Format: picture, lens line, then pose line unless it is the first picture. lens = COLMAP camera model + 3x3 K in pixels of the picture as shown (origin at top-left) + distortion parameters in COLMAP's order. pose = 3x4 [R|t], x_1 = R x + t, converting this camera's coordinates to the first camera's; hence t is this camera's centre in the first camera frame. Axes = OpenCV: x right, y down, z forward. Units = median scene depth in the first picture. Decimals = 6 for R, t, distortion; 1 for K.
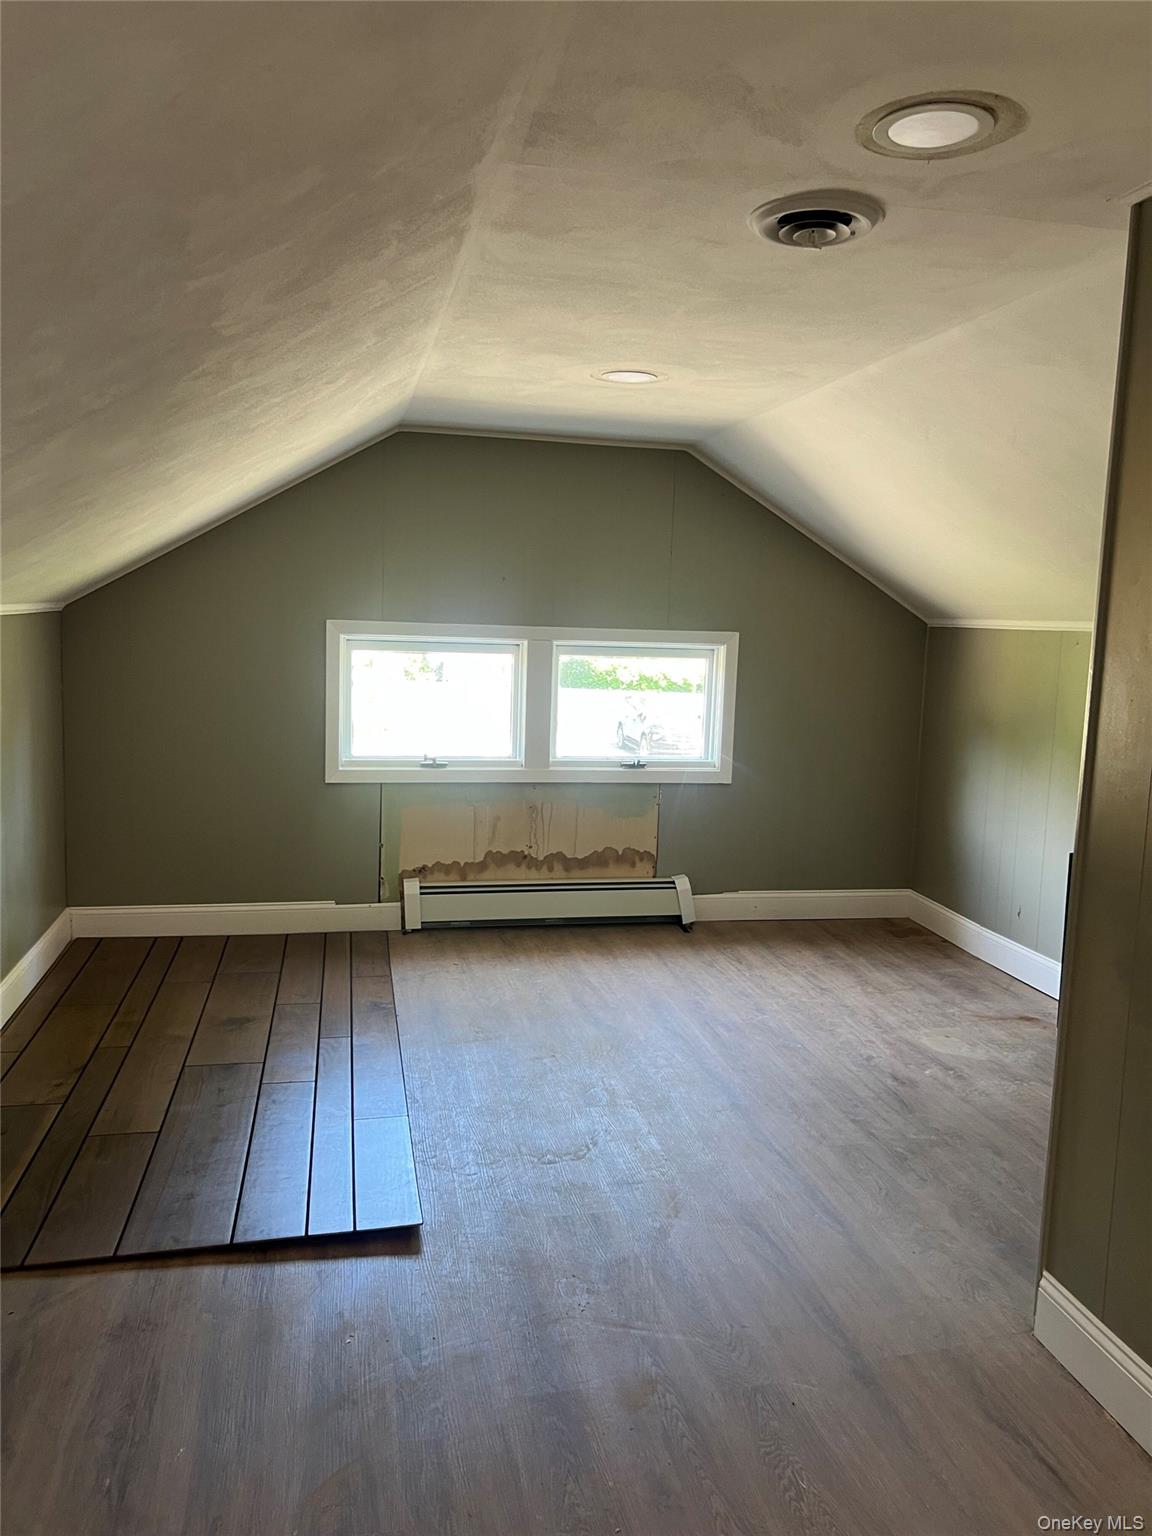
lens RADIAL K [[1159.6, 0, 584.1], [0, 1159.6, 759.4], [0, 0, 1]] dist [0.051510, -0.058990]
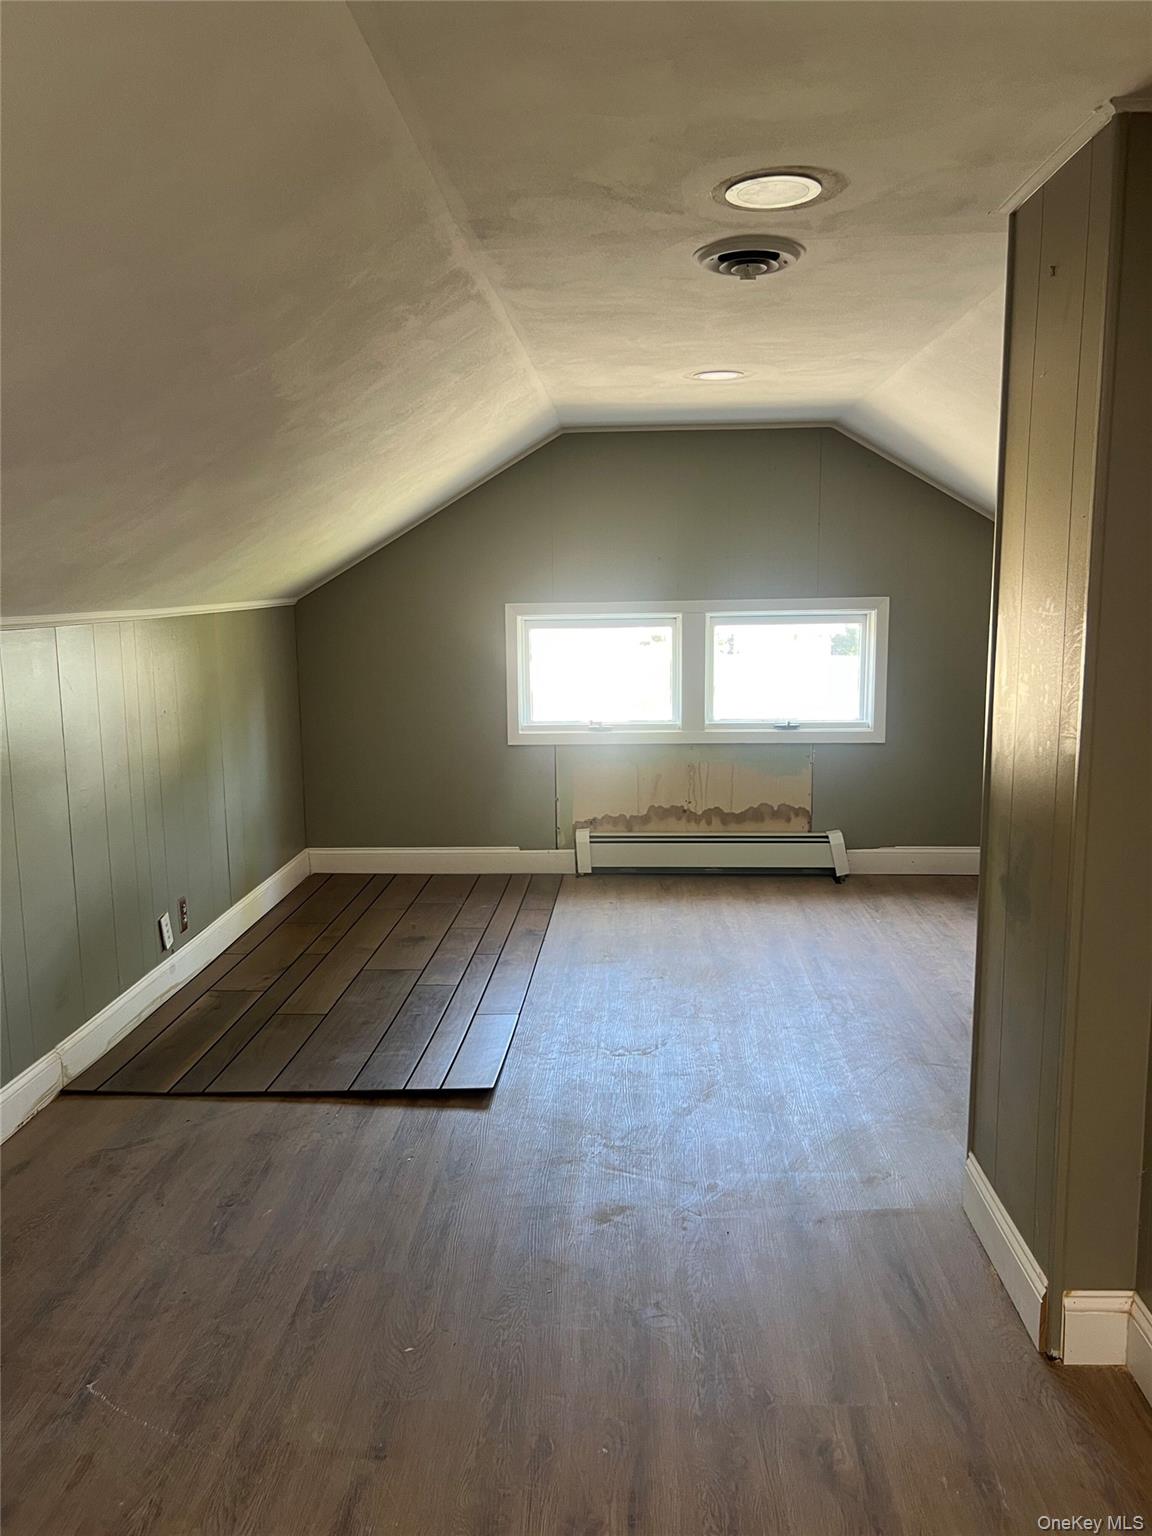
lens RADIAL K [[1159.6, 0, 582.1], [0, 1159.6, 763.4], [0, 0, 1]] dist [0.051510, -0.058990]
pose [[0.964544, -0.003835, -0.263893, 0.167806], [0.011091, 0.999600, 0.026013, 0.010633], [0.263688, -0.028018, 0.964201, -0.099950]]
